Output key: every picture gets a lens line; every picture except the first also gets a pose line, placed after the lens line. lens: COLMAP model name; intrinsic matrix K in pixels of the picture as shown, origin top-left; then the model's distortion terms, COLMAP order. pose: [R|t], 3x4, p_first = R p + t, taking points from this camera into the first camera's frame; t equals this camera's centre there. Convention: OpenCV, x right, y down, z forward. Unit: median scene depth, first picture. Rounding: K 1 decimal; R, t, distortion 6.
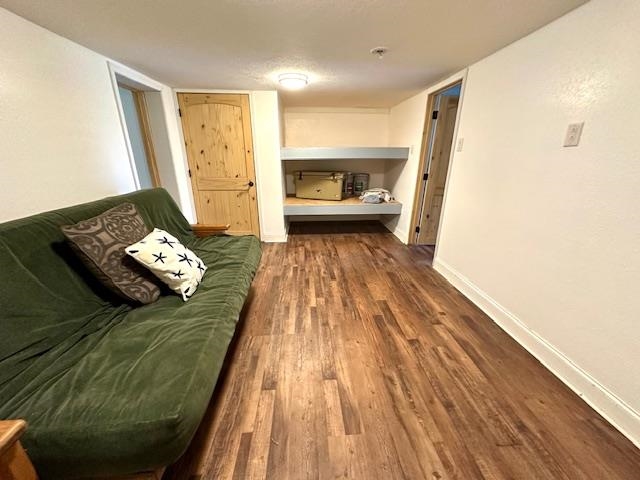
lens RADIAL K [[257.8, 0, 321.7], [0, 257.8, 241.9], [0, 0, 1]] dist [0.000325, 0.001399]
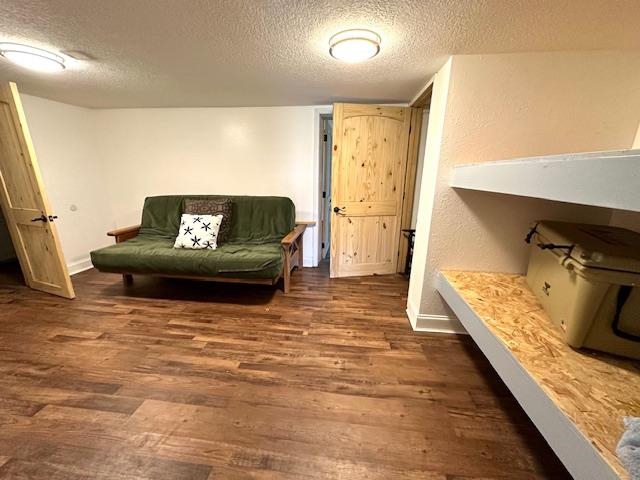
lens RADIAL K [[257.8, 0, 321.1], [0, 257.8, 241.5], [0, 0, 1]] dist [0.000325, 0.001399]
pose [[-0.196749, 0.257200, -0.946117, 0.594533], [-0.328611, 0.891866, 0.310788, -0.438431], [0.923745, 0.372052, -0.090956, 1.251370]]
